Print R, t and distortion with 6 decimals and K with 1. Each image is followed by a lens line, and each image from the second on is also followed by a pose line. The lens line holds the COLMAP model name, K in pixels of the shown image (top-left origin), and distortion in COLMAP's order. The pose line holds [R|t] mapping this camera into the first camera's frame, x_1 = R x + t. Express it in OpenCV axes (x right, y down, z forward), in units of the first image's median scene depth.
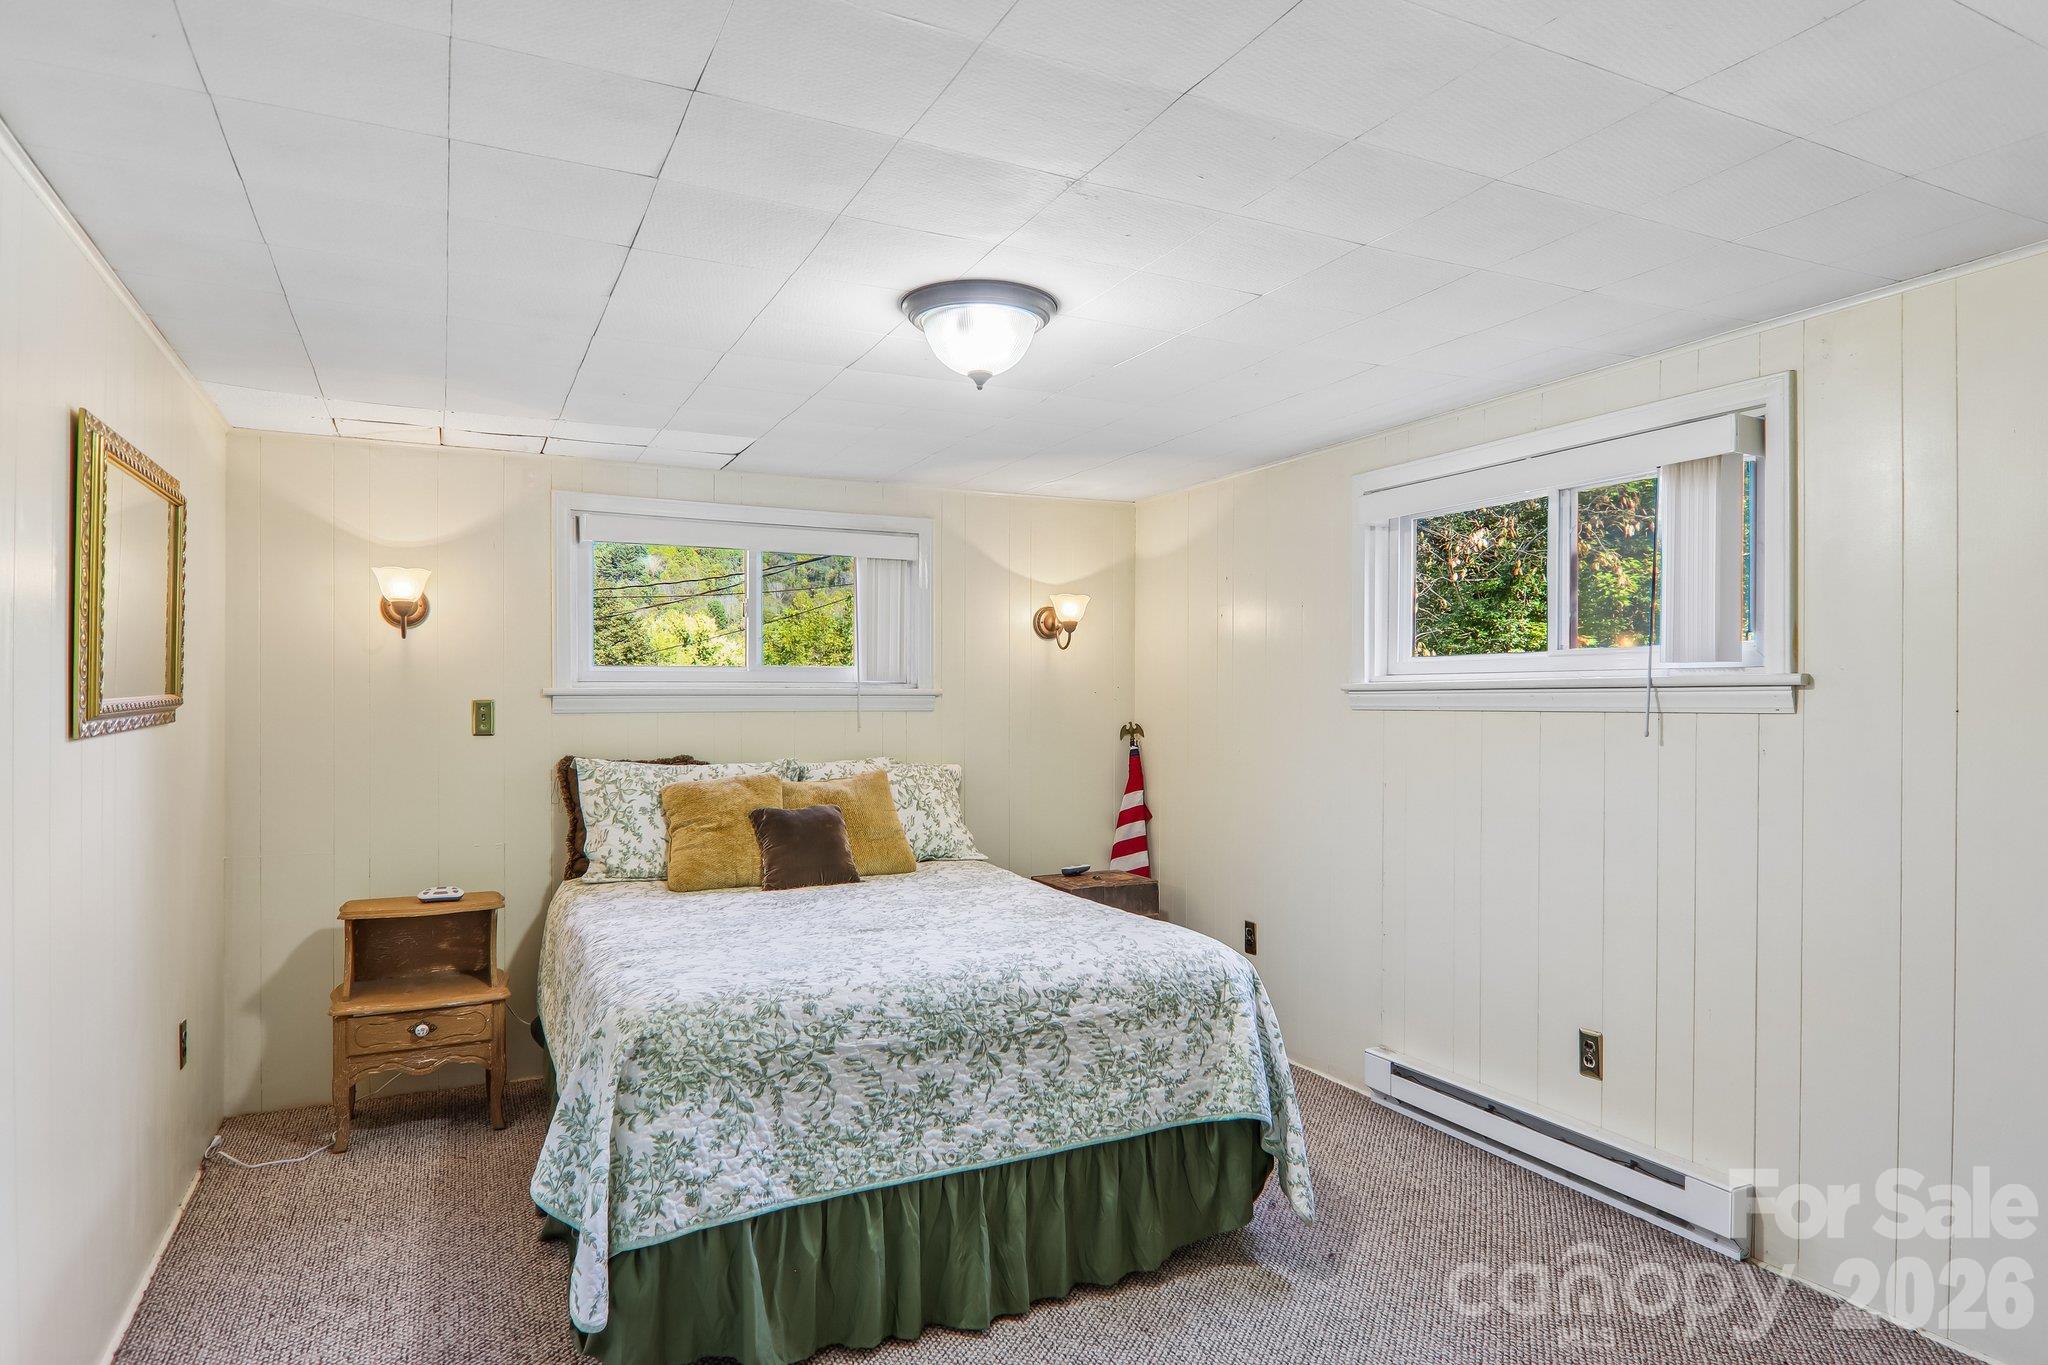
lens RADIAL K [[1157.2, 0, 1028.3], [0, 1157.2, 711.1], [0, 0, 1]] dist [-0.001991, -0.001892]
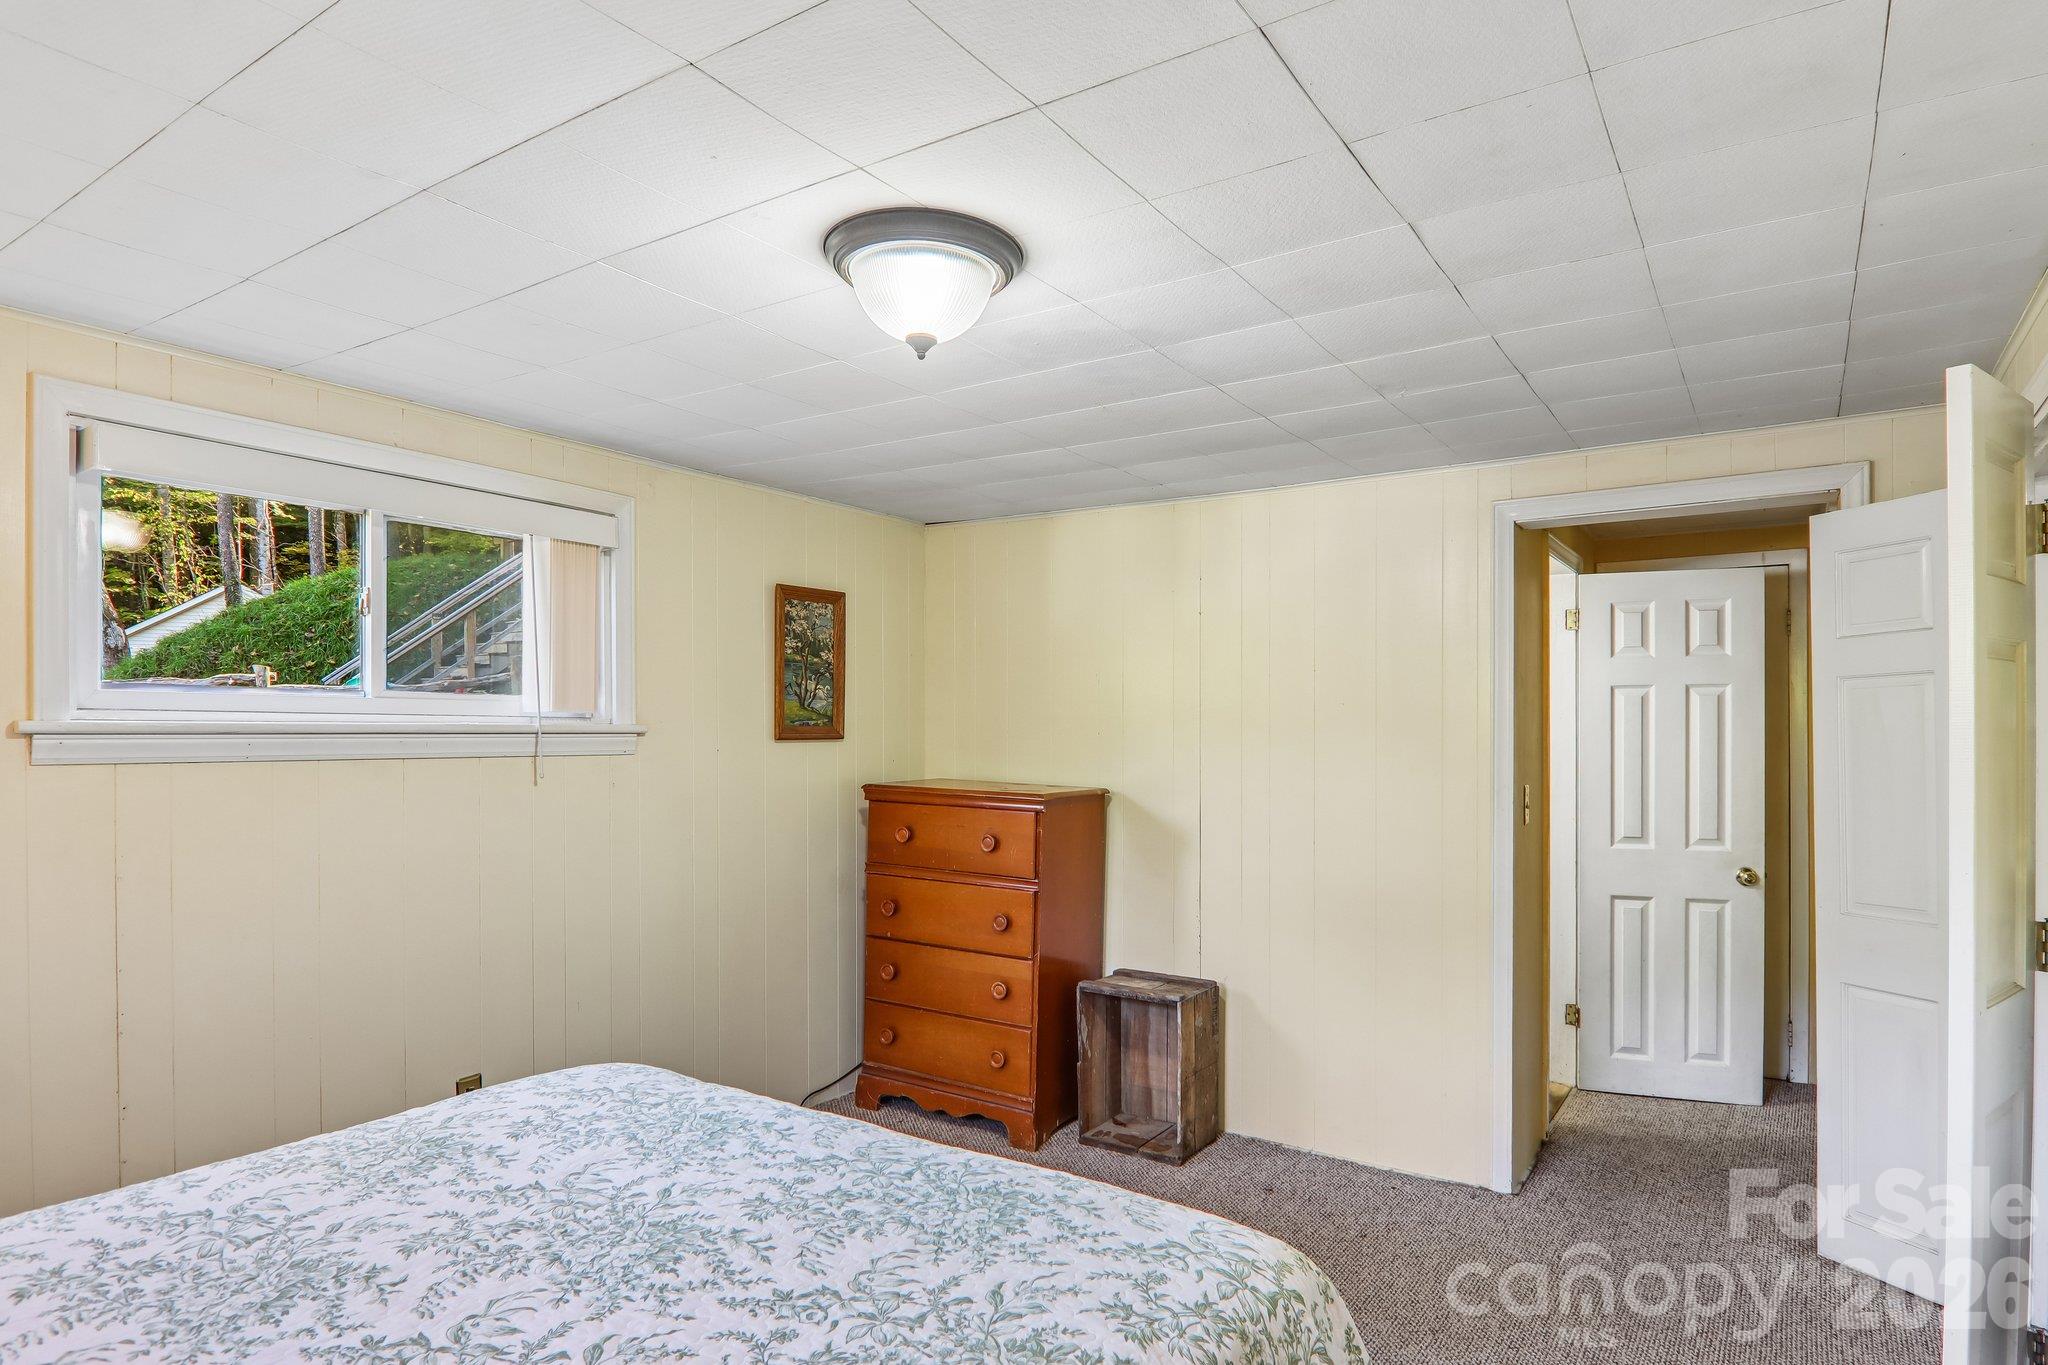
lens RADIAL K [[1141.1, 0, 1024.3], [0, 1141.1, 729.3], [0, 0, 1]] dist [0.001274, -0.022759]
pose [[-0.499482, -0.000036, 0.866325, -0.688650], [0.004151, 0.999988, 0.002435, -0.027277], [-0.866315, 0.004813, -0.499476, 1.233618]]
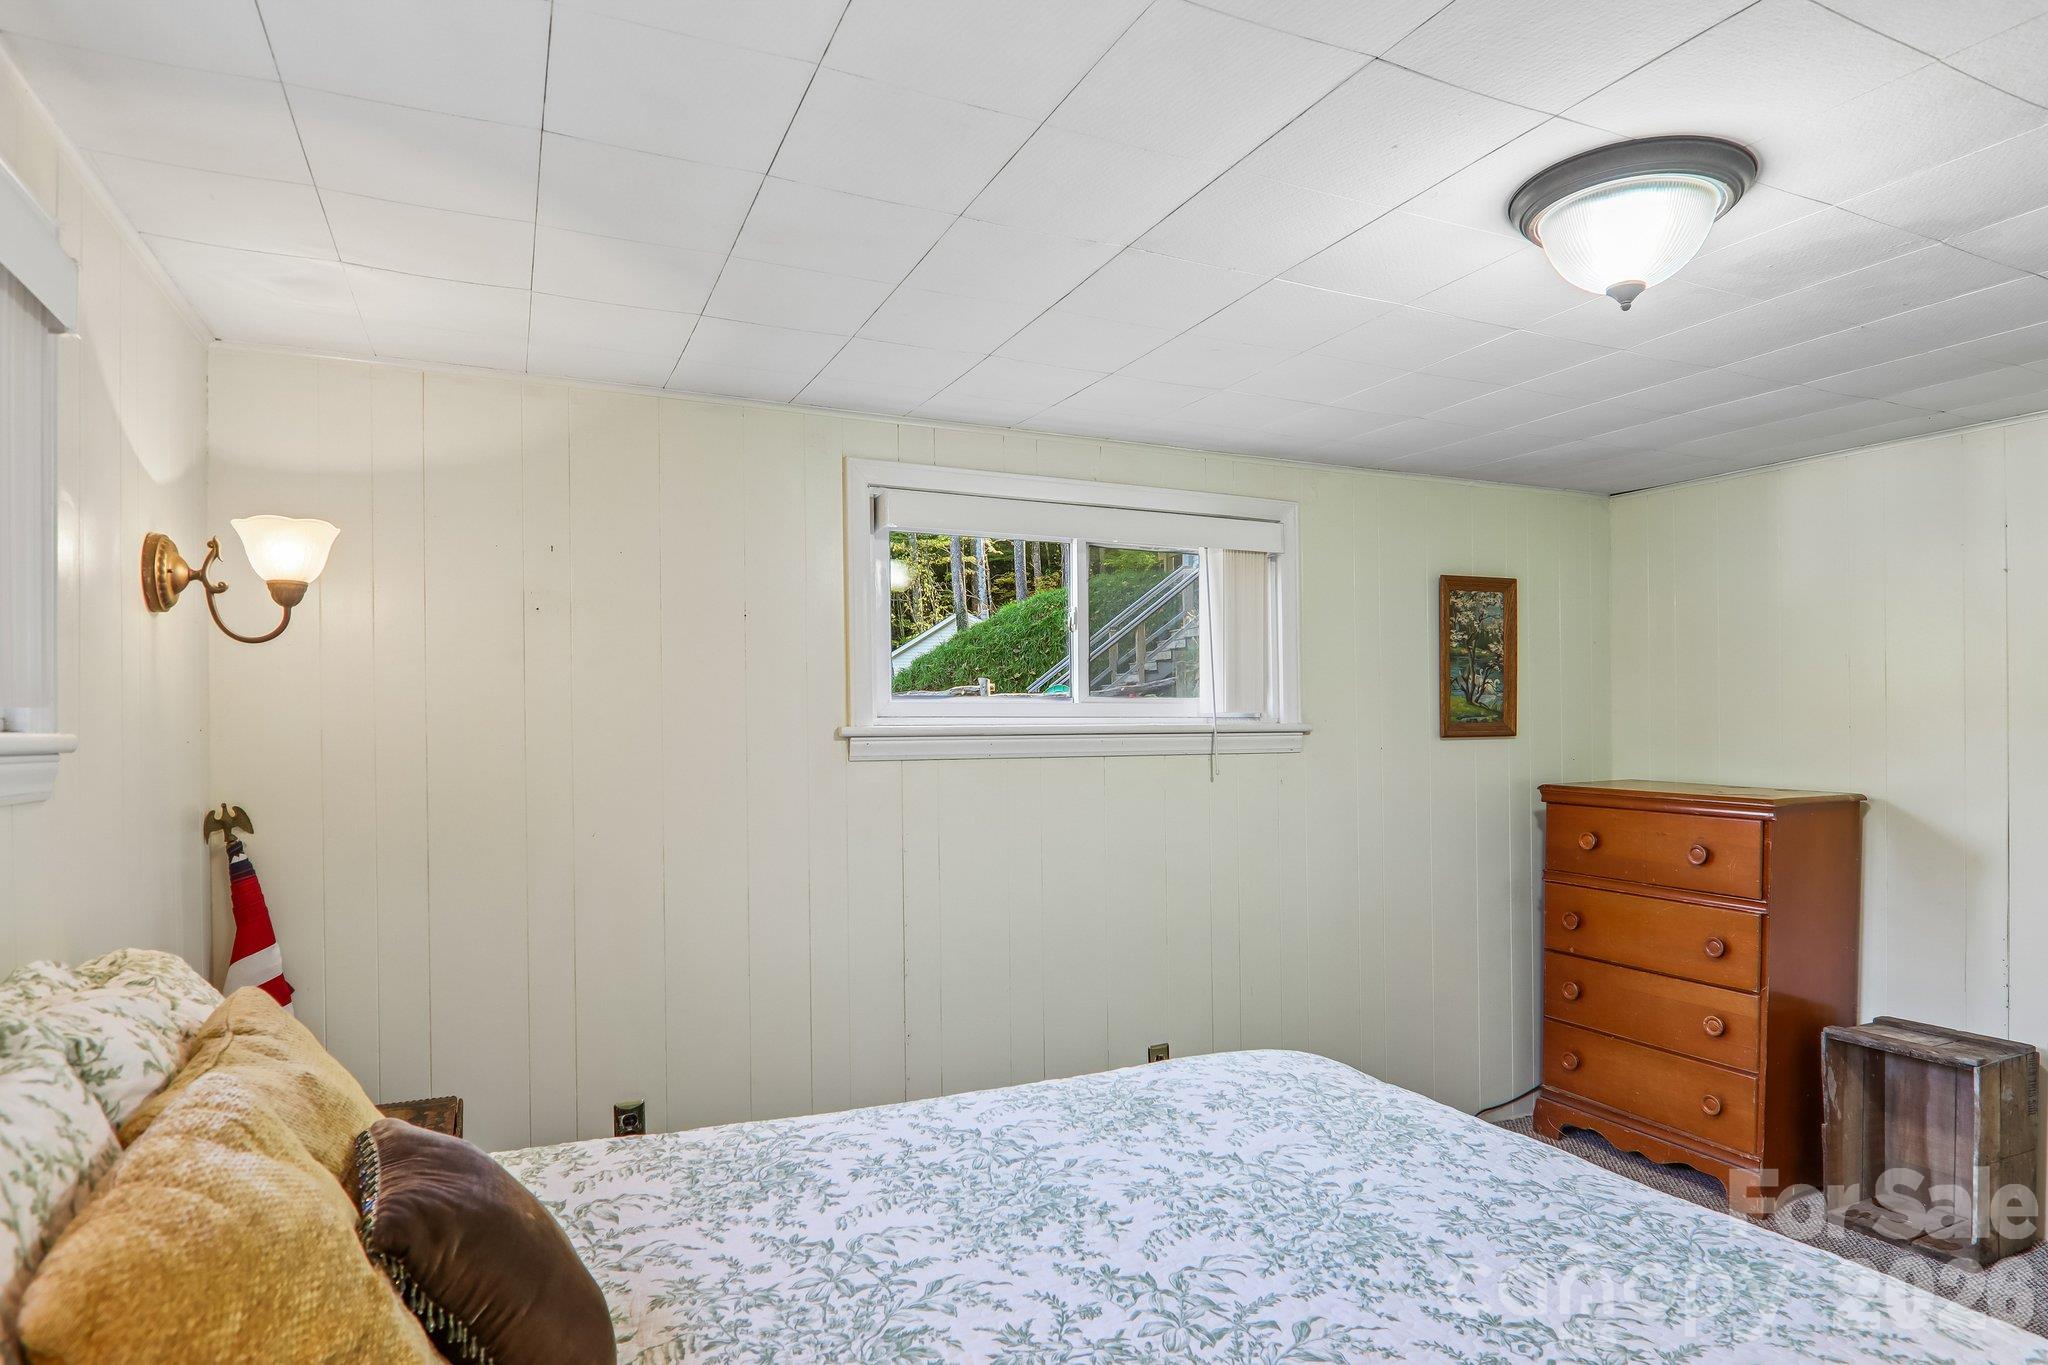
lens RADIAL K [[1141.1, 0, 1024.3], [0, 1141.1, 729.3], [0, 0, 1]] dist [0.001274, -0.022759]
pose [[0.028288, 0.001390, 0.999599, -0.684291], [0.016532, 0.999862, -0.001858, -0.027284], [-0.999463, 0.016578, 0.028261, 1.253672]]
